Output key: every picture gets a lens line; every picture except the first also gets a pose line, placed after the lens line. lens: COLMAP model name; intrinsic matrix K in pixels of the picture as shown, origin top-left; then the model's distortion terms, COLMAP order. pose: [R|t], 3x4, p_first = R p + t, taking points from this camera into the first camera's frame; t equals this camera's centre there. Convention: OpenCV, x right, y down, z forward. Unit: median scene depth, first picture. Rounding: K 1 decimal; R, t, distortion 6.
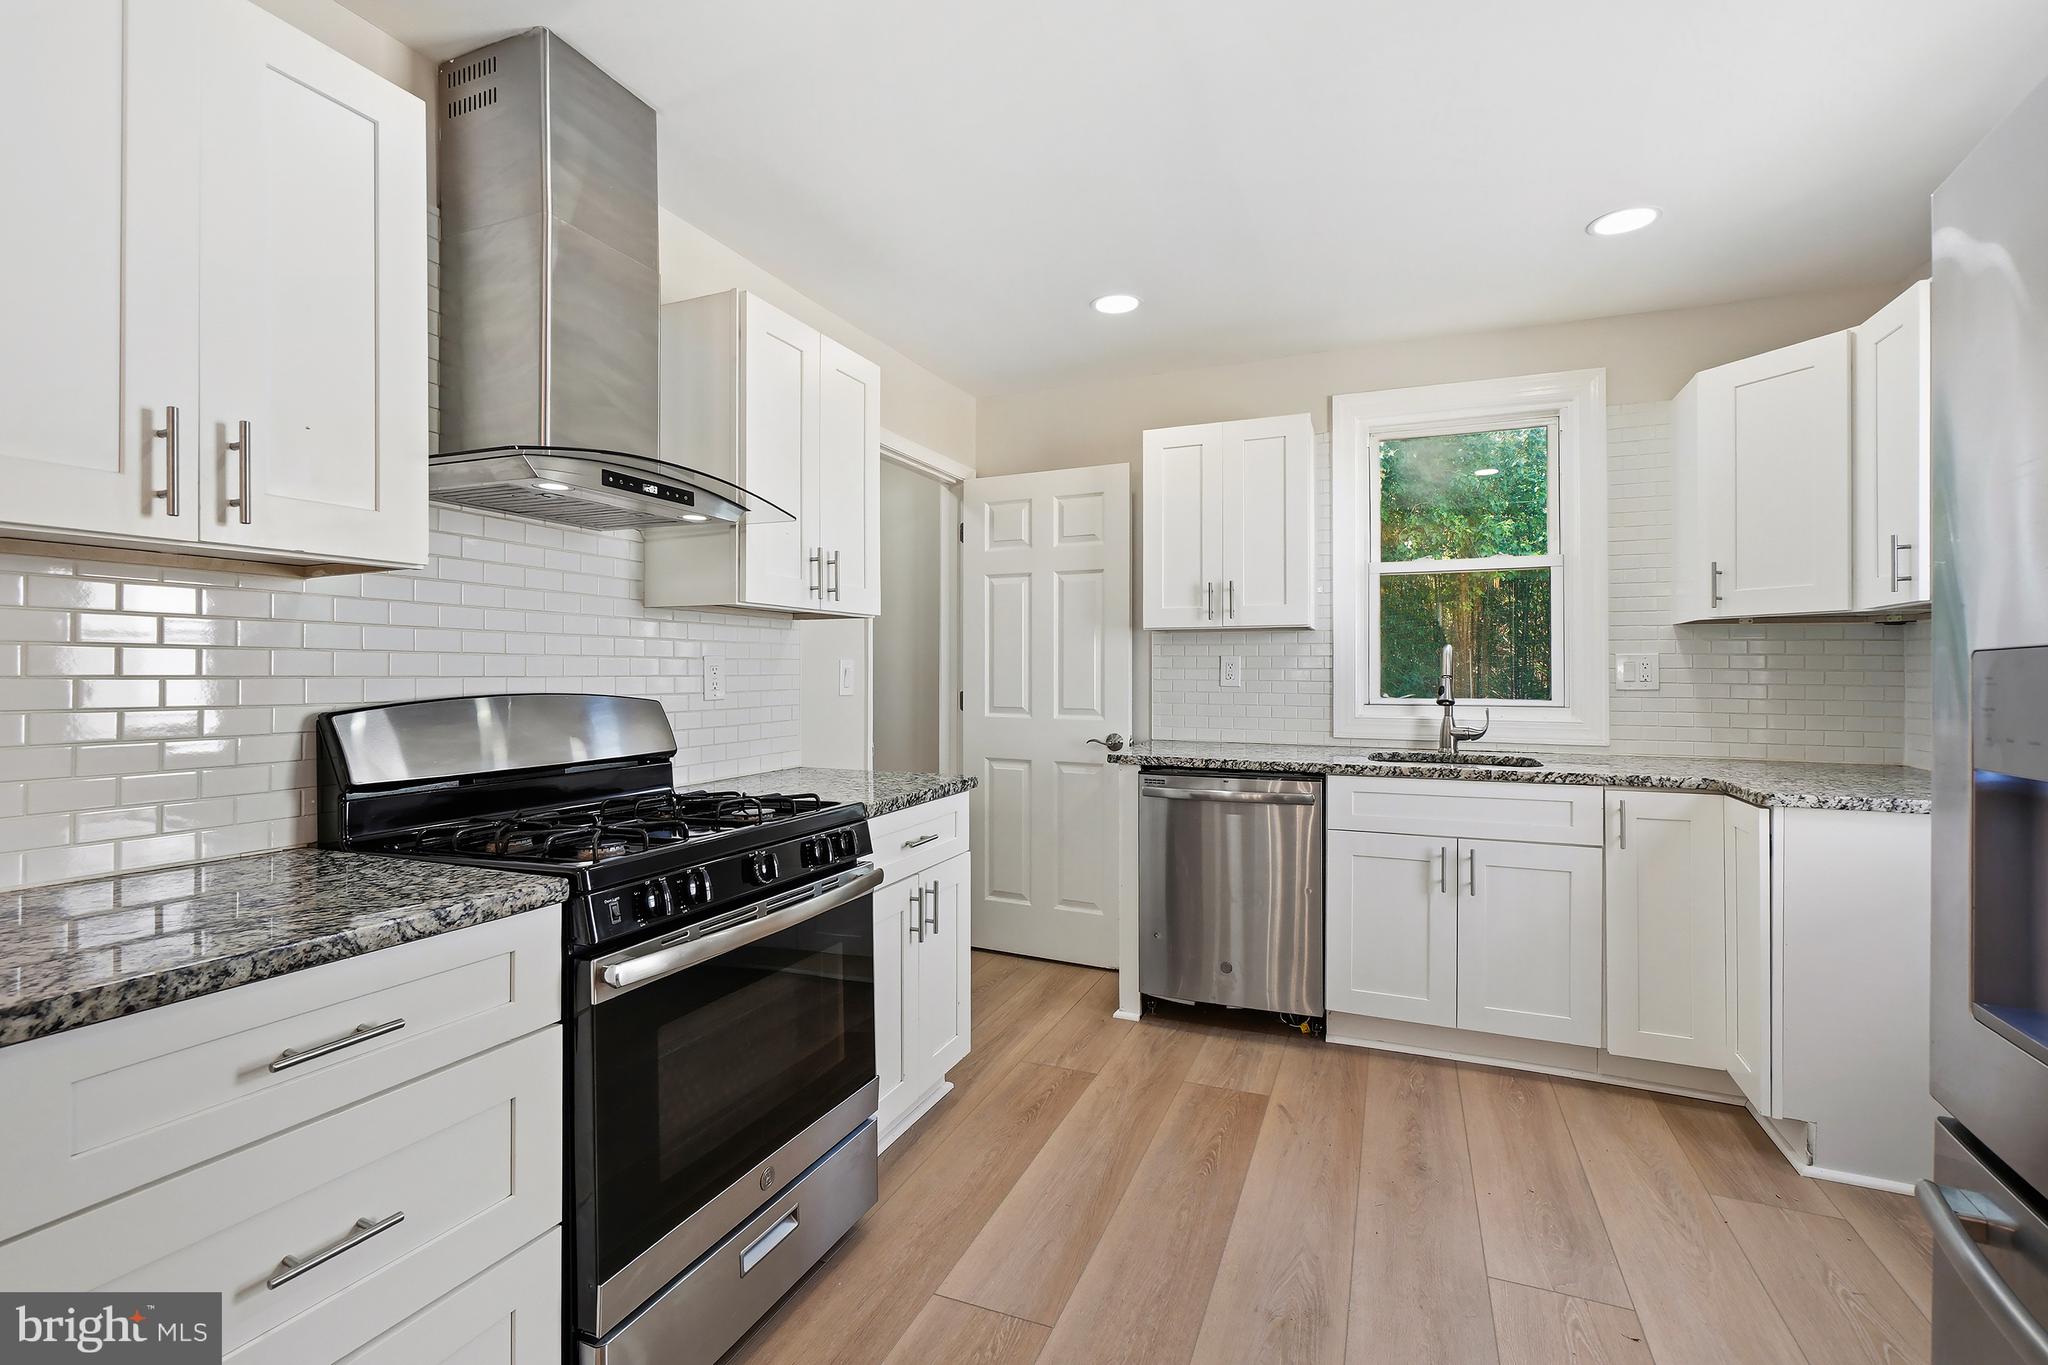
lens RADIAL K [[898.3, 0, 1025.7], [0, 898.3, 673.9], [0, 0, 1]] dist [-0.003278, -0.000140]
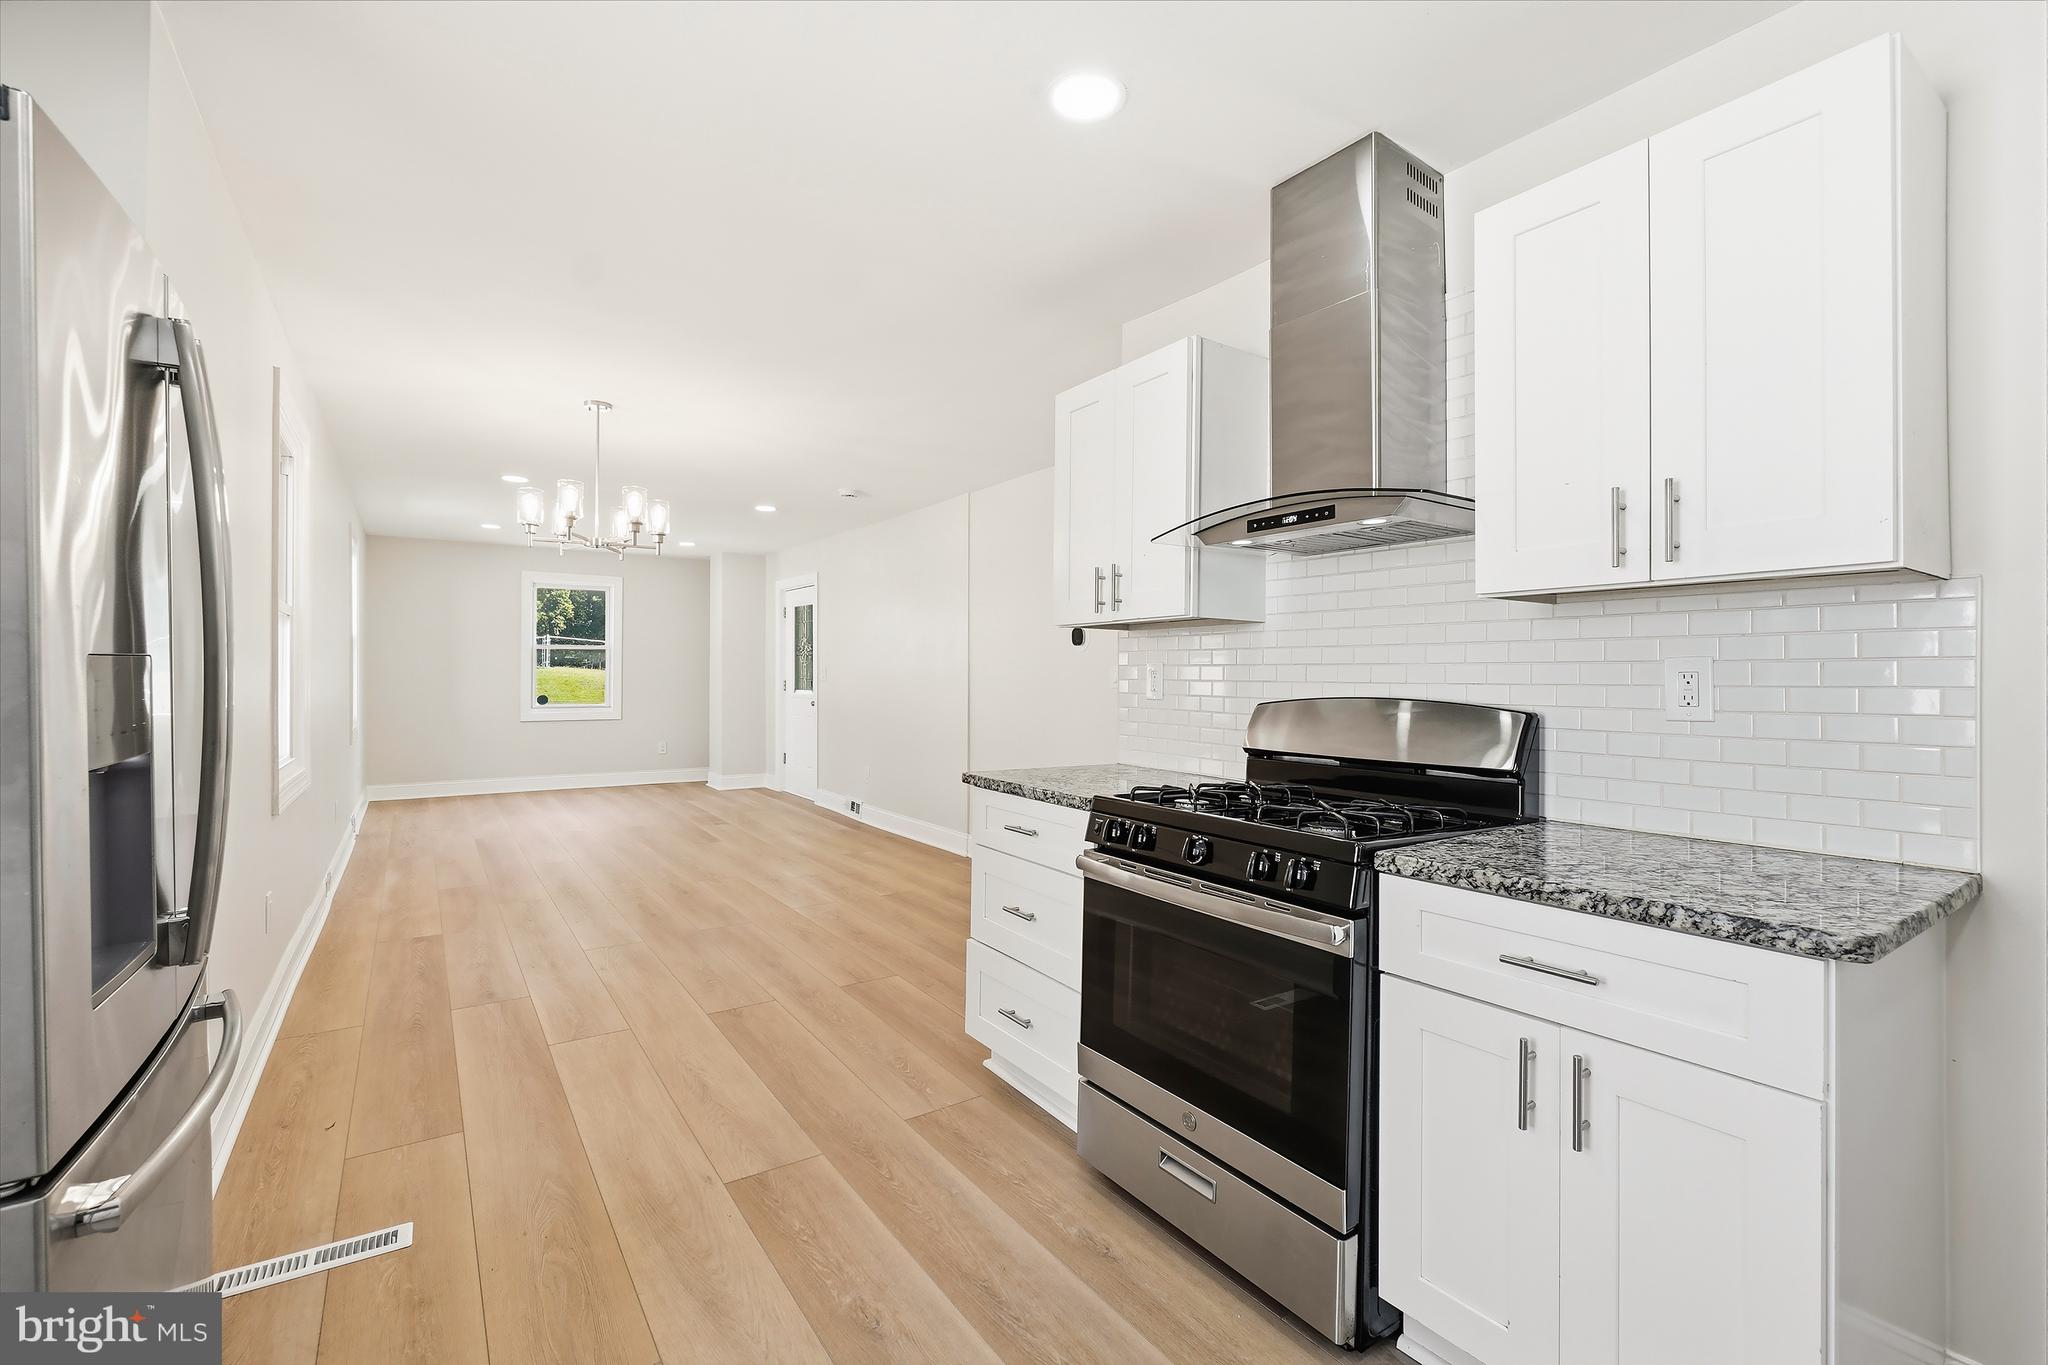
lens RADIAL K [[898.3, 0, 1022.6], [0, 898.3, 679.3], [0, 0, 1]] dist [-0.003278, -0.000140]
pose [[-0.544116, 0.001351, -0.839009, 0.725292], [-0.003739, 0.999985, 0.004035, -0.004764], [0.839002, 0.005332, -0.544103, 1.329574]]
